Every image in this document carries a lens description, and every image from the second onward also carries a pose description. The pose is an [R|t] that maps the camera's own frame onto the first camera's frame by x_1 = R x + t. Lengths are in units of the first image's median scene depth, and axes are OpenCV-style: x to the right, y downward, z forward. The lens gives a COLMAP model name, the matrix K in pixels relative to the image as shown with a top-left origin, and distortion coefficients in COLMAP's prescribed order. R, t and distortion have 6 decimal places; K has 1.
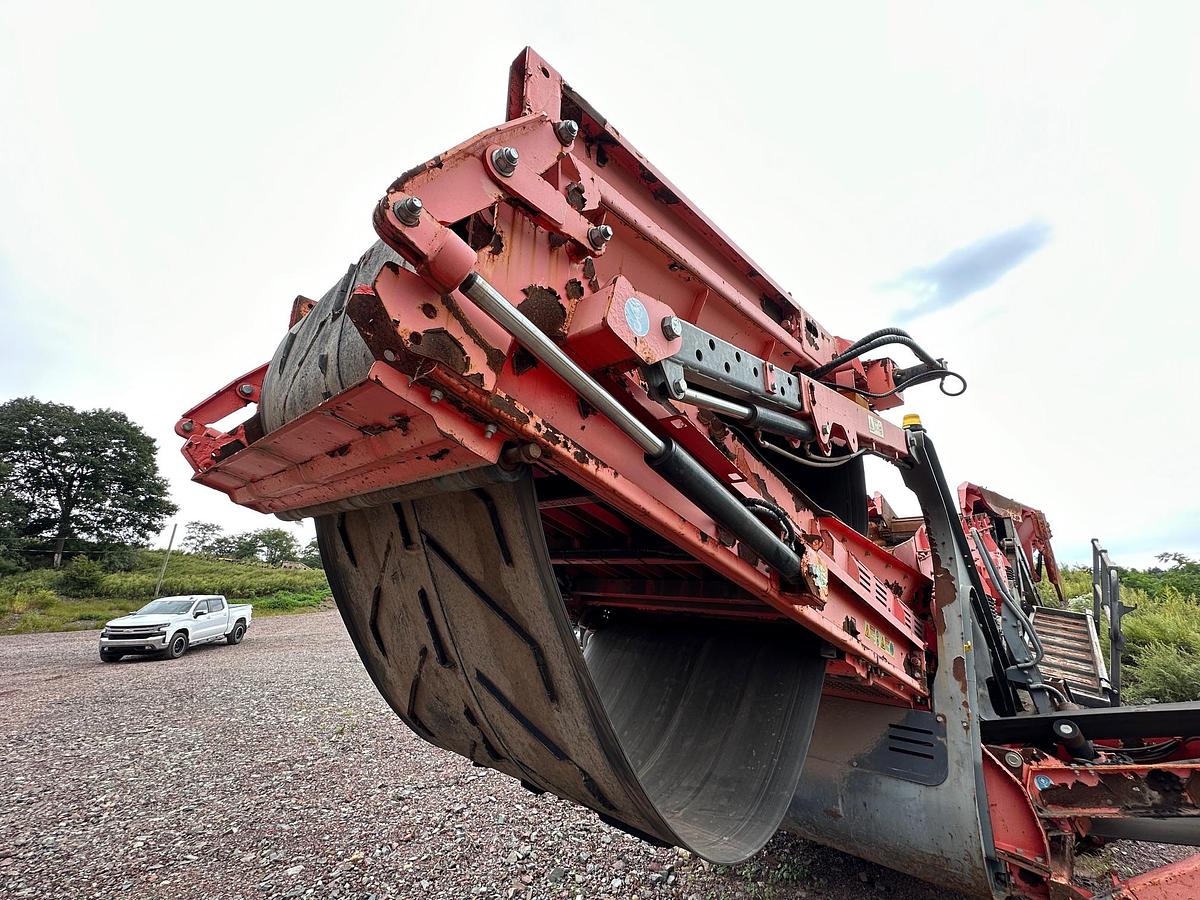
lens RADIAL K [[505.4, 0, 600.0], [0, 505.4, 450.0], [0, 0, 1]] dist [0.008714, -0.000077]
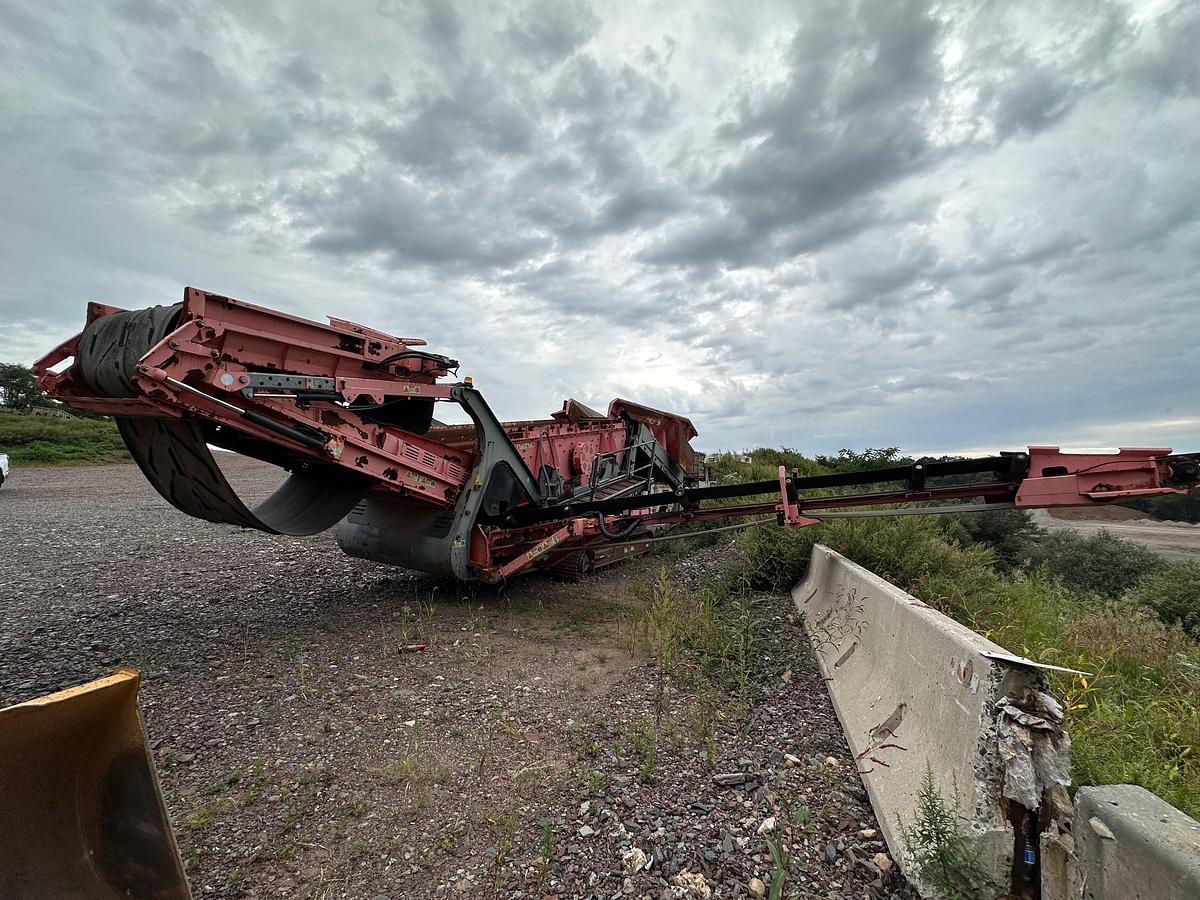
lens RADIAL K [[486.1, 0, 584.1], [0, 486.1, 451.6], [0, 0, 1]] dist [0.000947, -0.000078]
pose [[0.953584, 0.048030, 0.297272, 0.993080], [-0.120595, 0.965487, 0.230850, -0.577127], [-0.275924, -0.255985, 0.926465, -2.030407]]
